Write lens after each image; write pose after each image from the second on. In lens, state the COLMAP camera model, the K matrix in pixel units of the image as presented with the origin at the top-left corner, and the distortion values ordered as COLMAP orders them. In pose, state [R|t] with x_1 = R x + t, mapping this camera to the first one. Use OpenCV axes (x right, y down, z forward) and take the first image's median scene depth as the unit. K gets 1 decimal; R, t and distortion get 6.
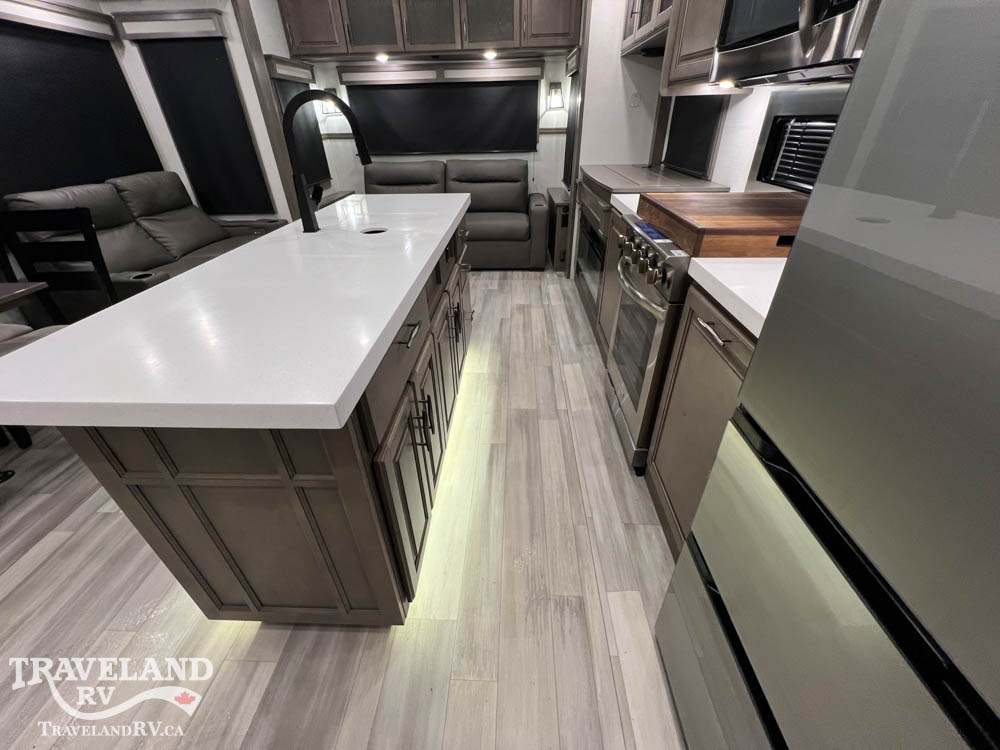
lens RADIAL K [[400.7, 0, 499.5], [0, 400.7, 373.3], [0, 0, 1]] dist [-0.000189, 0.000123]
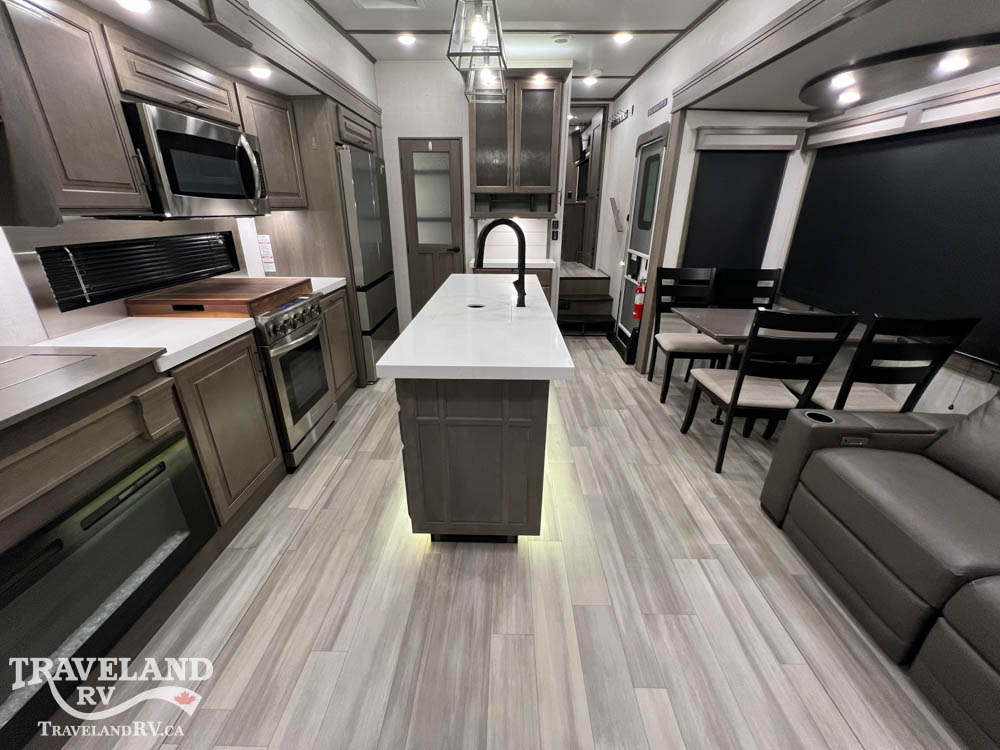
lens RADIAL K [[400.7, 0, 497.7], [0, 400.7, 371.8], [0, 0, 1]] dist [-0.000189, 0.000123]
pose [[-0.999787, 0.018213, -0.009703, -0.180083], [0.002575, 0.576649, 0.816988, -0.670032], [0.020475, 0.816789, -0.576573, 0.974708]]
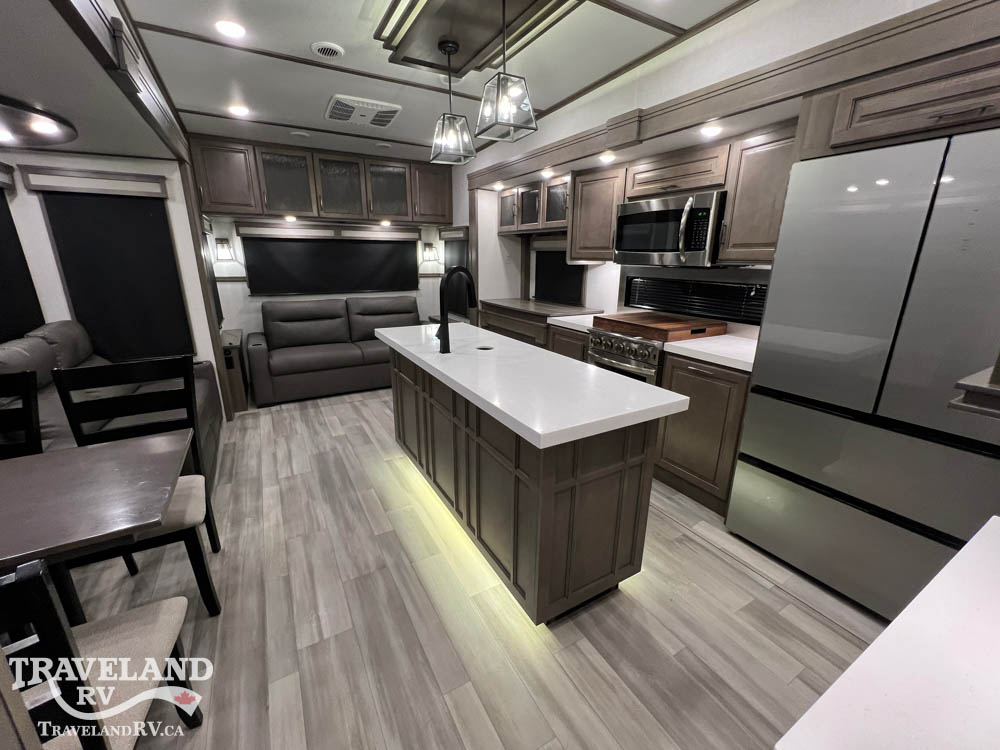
lens RADIAL K [[400.7, 0, 501.4], [0, 400.7, 373.5], [0, 0, 1]] dist [-0.000189, 0.000123]
pose [[0.841963, -0.126267, 0.524552, -0.506360], [0.266187, 0.942882, -0.200294, 0.021053], [-0.469300, 0.308269, 0.827482, -0.107815]]
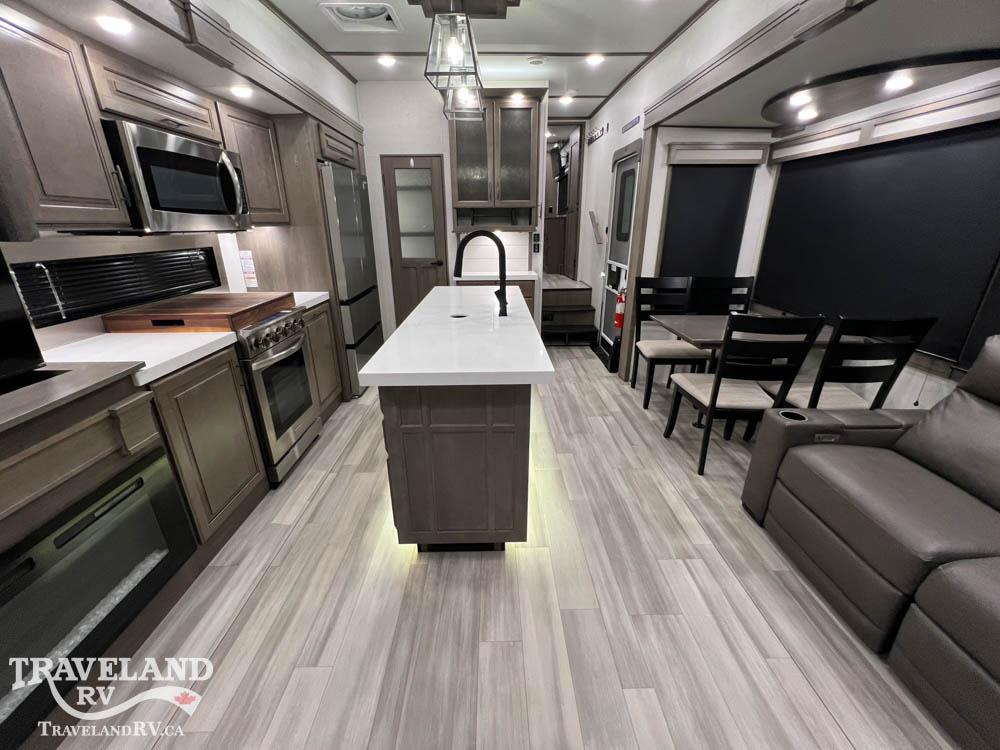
lens RADIAL K [[400.7, 0, 497.6], [0, 400.7, 371.5], [0, 0, 1]] dist [-0.000189, 0.000123]
pose [[-0.998281, 0.040906, -0.041967, -0.185704], [-0.008686, 0.604922, 0.796238, -0.671112], [0.057958, 0.795234, -0.603527, 0.986716]]
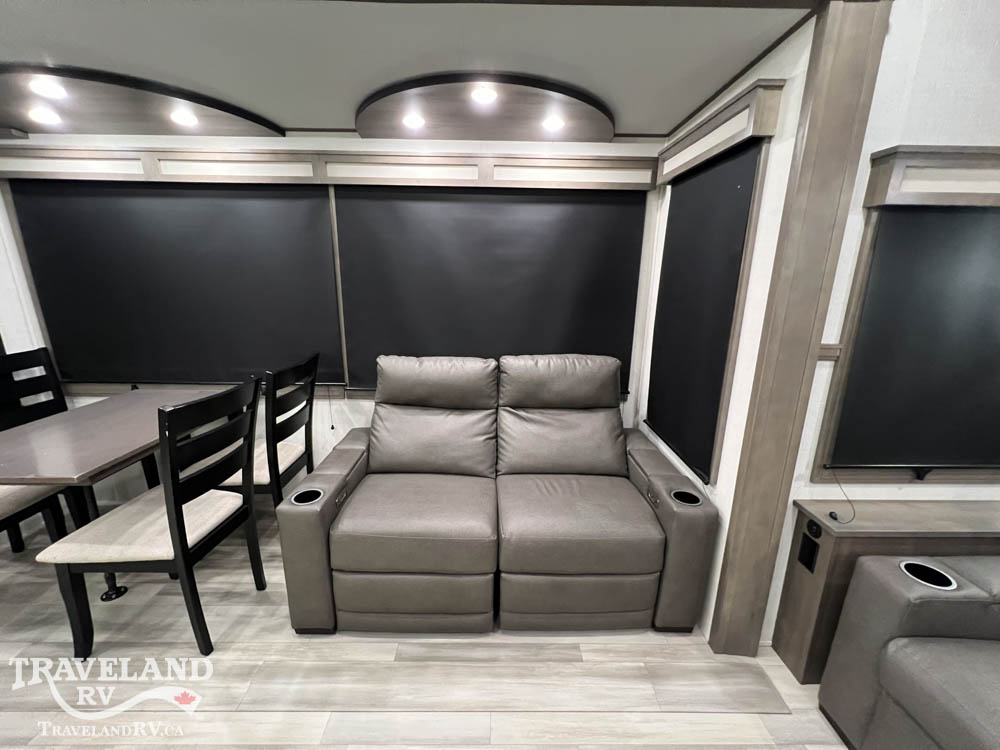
lens RADIAL K [[400.7, 0, 496.9], [0, 400.7, 372.3], [0, 0, 1]] dist [-0.000189, 0.000123]
pose [[0.047762, 0.262786, -0.963671, -0.202204], [-0.543743, 0.816138, 0.195606, -0.510716], [0.837891, 0.514647, 0.181869, 0.738529]]
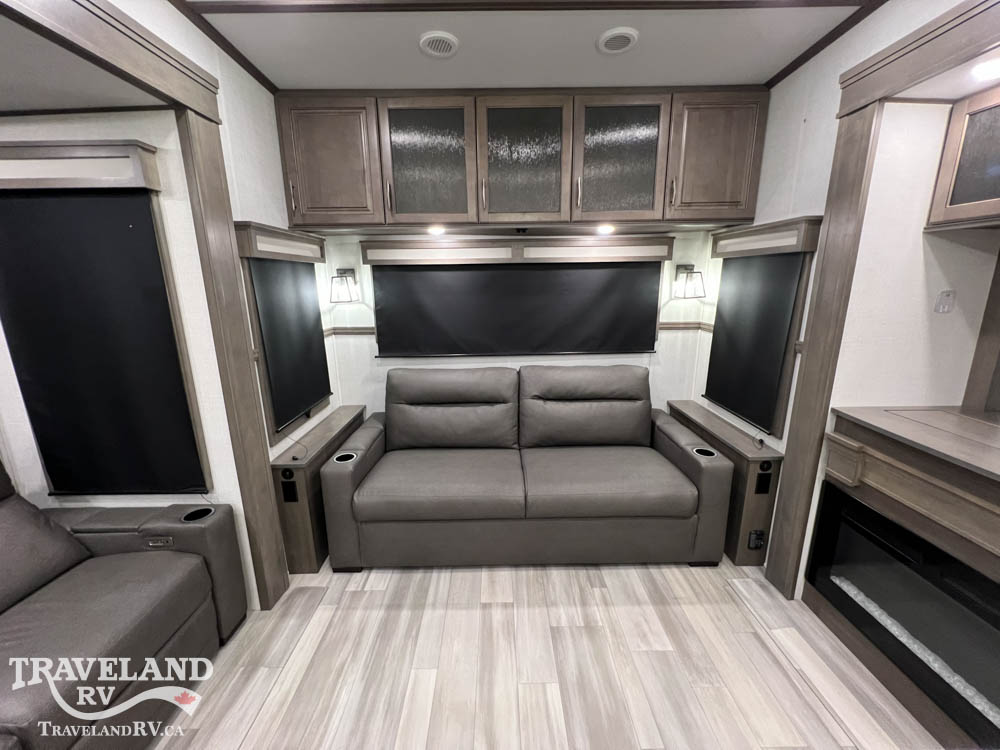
lens RADIAL K [[400.7, 0, 499.0], [0, 400.7, 372.7], [0, 0, 1]] dist [-0.000189, 0.000123]
pose [[0.998827, -0.003654, 0.048290, -0.256922], [0.019437, 0.943553, -0.330651, -0.411166], [-0.044356, 0.331202, 0.942517, 0.534628]]
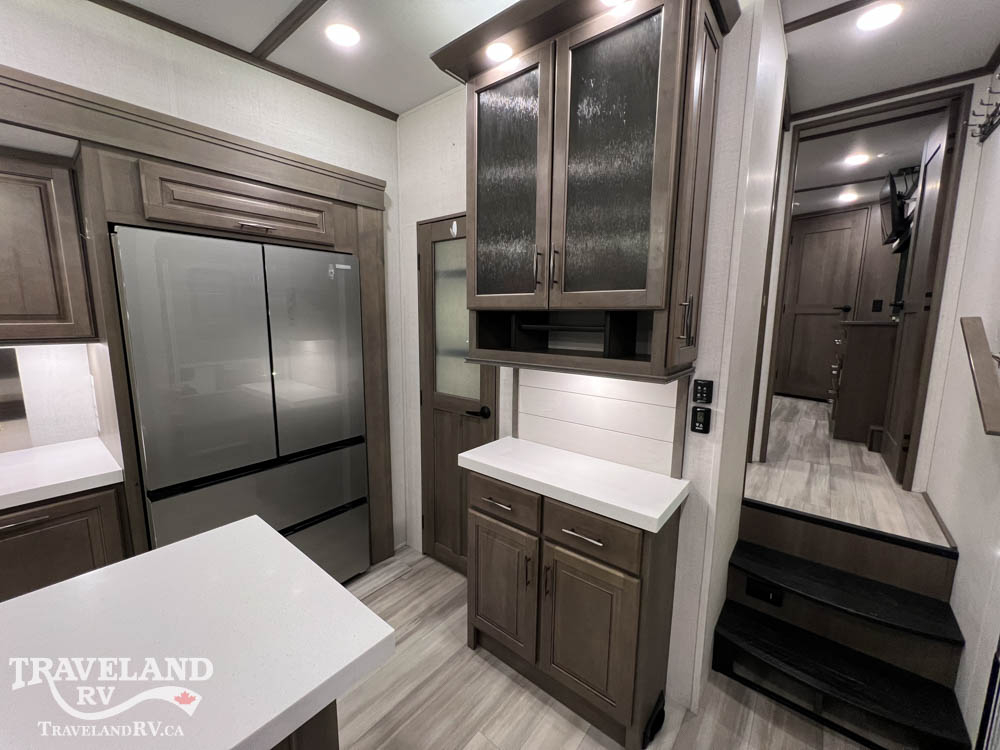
lens RADIAL K [[400.7, 0, 493.8], [0, 400.7, 371.5], [0, 0, 1]] dist [-0.000189, 0.000123]
pose [[-0.795948, -0.077414, 0.600395, -0.468786], [0.328509, 0.777819, 0.535798, -0.221320], [-0.508477, 0.623703, -0.593672, 0.216074]]
